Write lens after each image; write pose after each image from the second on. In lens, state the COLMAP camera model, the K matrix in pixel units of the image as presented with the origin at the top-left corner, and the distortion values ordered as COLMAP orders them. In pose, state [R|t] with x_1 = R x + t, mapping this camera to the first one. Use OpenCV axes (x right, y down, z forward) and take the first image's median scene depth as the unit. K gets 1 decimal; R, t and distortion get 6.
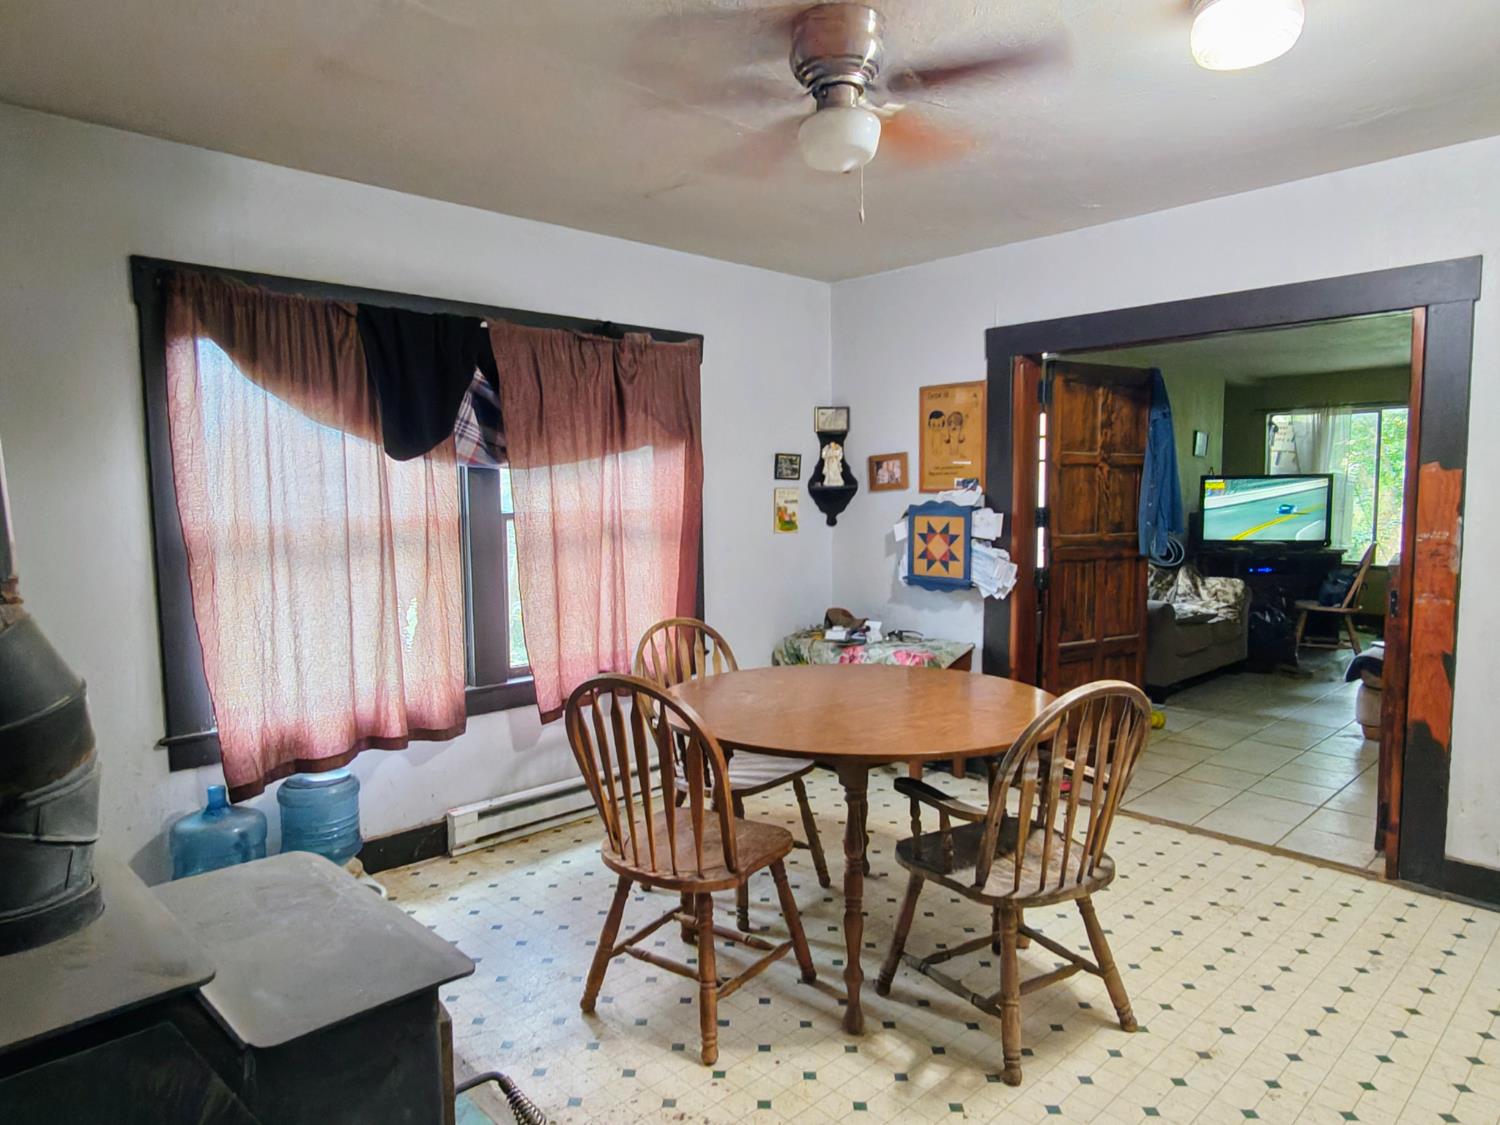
lens RADIAL K [[937.5, 0, 740.7], [0, 937.5, 577.4], [0, 0, 1]] dist [-0.004174, 0.001907]
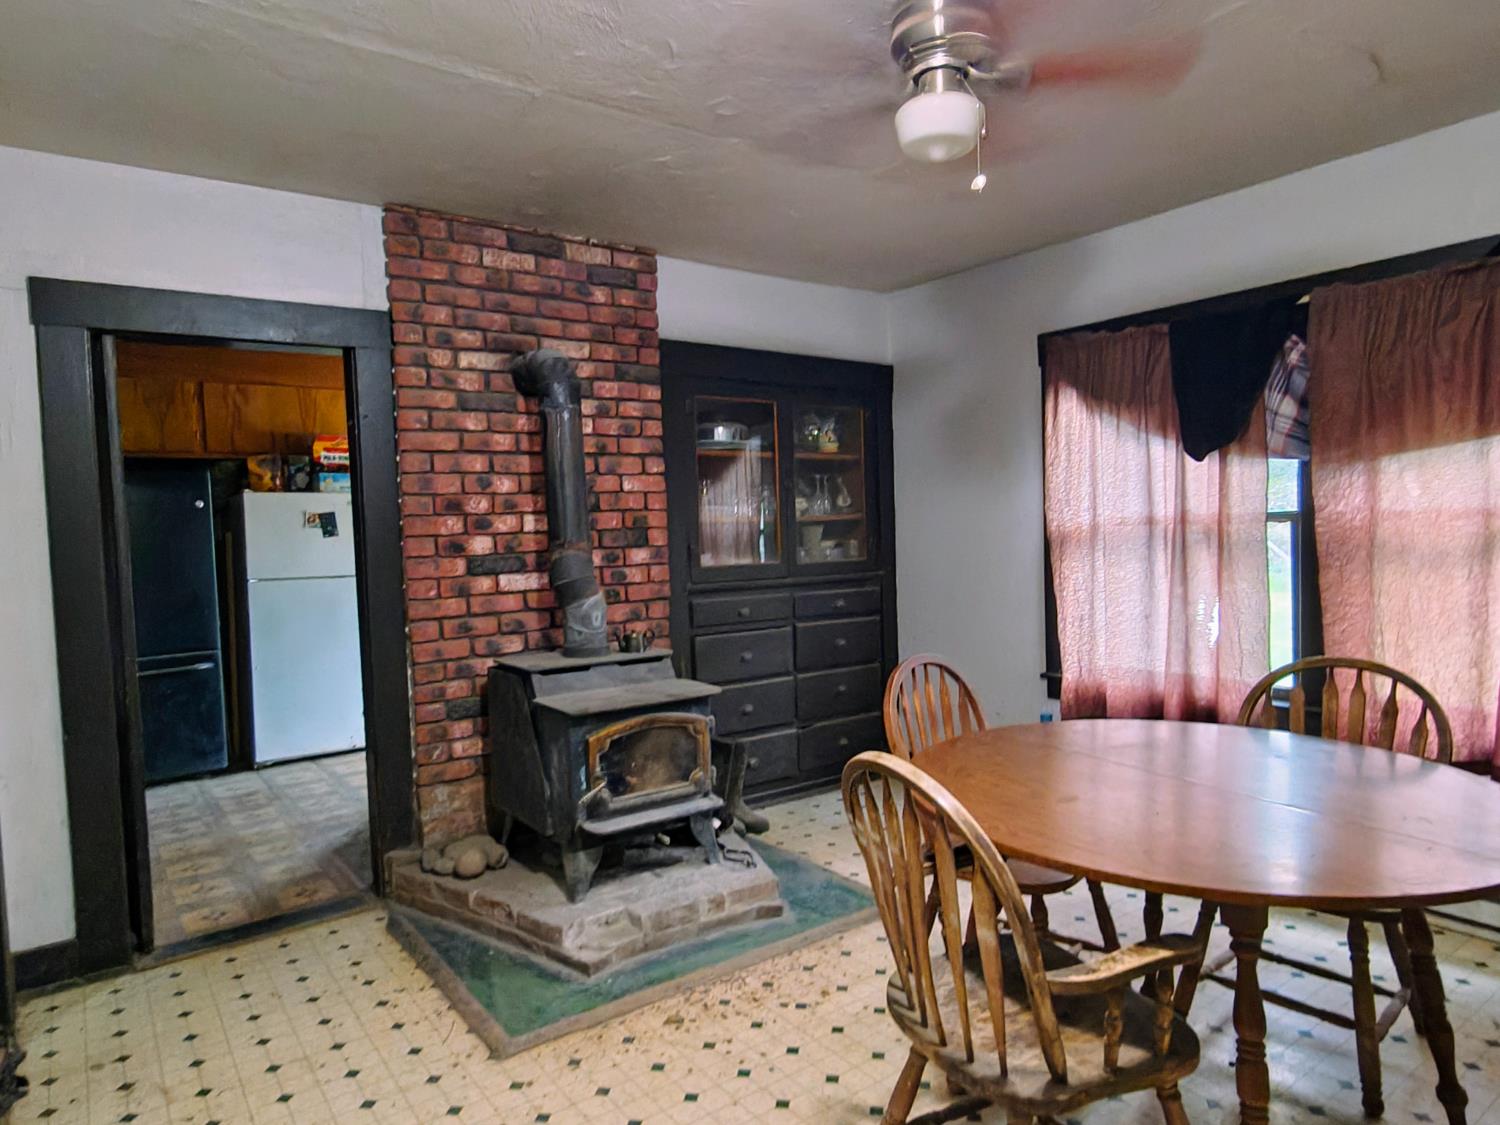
lens RADIAL K [[937.5, 0, 740.7], [0, 937.5, 577.4], [0, 0, 1]] dist [-0.004174, 0.001907]
pose [[-0.129894, 0.070332, -0.989030, 0.759181], [-0.060430, 0.995065, 0.078698, -0.049373], [0.989685, 0.069990, -0.125003, 0.656828]]
